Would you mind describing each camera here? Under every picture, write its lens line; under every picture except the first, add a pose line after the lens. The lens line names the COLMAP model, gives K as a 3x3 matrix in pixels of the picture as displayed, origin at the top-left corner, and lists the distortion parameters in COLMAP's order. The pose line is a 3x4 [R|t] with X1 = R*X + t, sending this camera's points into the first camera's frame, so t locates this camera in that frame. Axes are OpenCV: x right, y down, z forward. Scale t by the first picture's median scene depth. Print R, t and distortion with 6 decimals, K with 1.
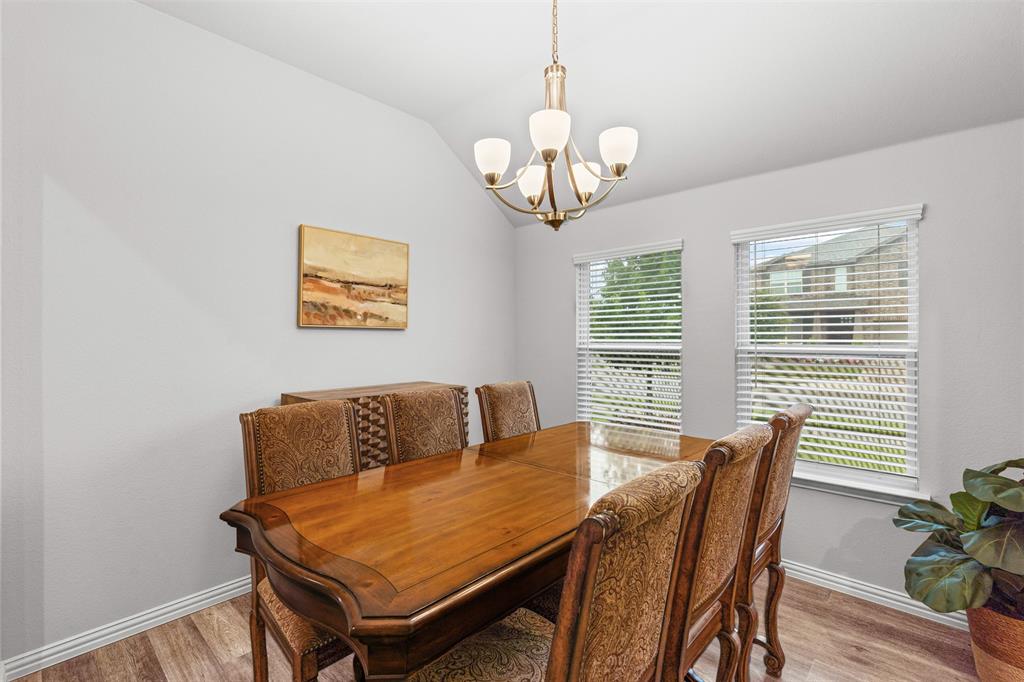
lens RADIAL K [[468.8, 0, 512.9], [0, 468.8, 336.1], [0, 0, 1]] dist [-0.003276, 0.000604]
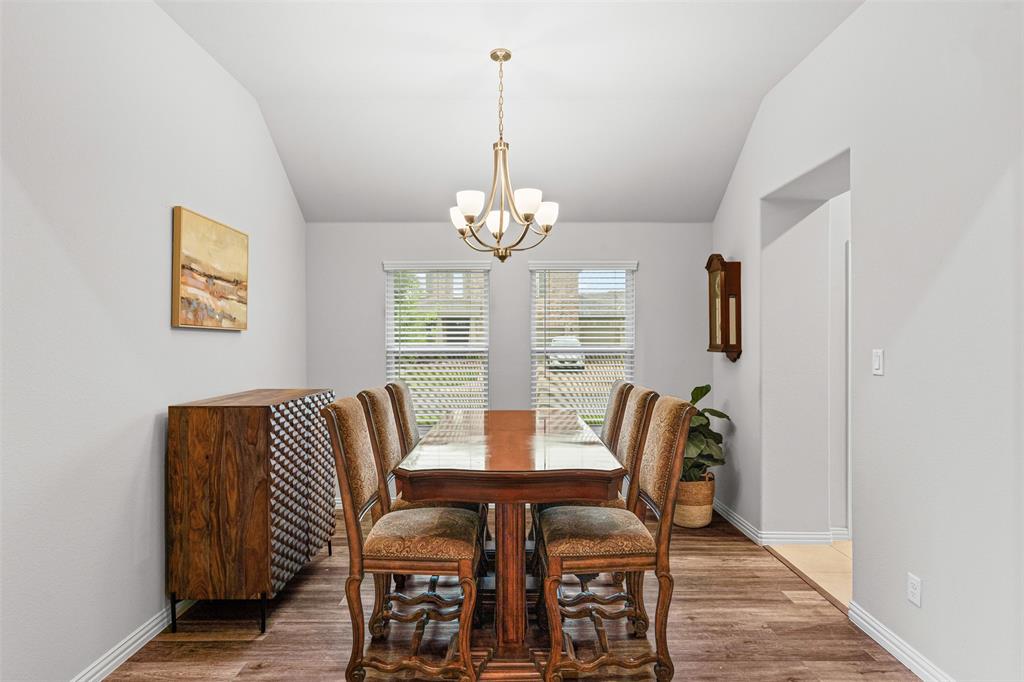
lens RADIAL K [[582.2, 0, 510.8], [0, 582.2, 342.2], [0, 0, 1]] dist [0.005703, 0.000162]
pose [[0.728064, 0.000295, 0.685509, -0.700214], [-0.003002, 0.999992, 0.002758, 0.002359], [-0.685503, -0.004066, 0.728059, -0.169476]]
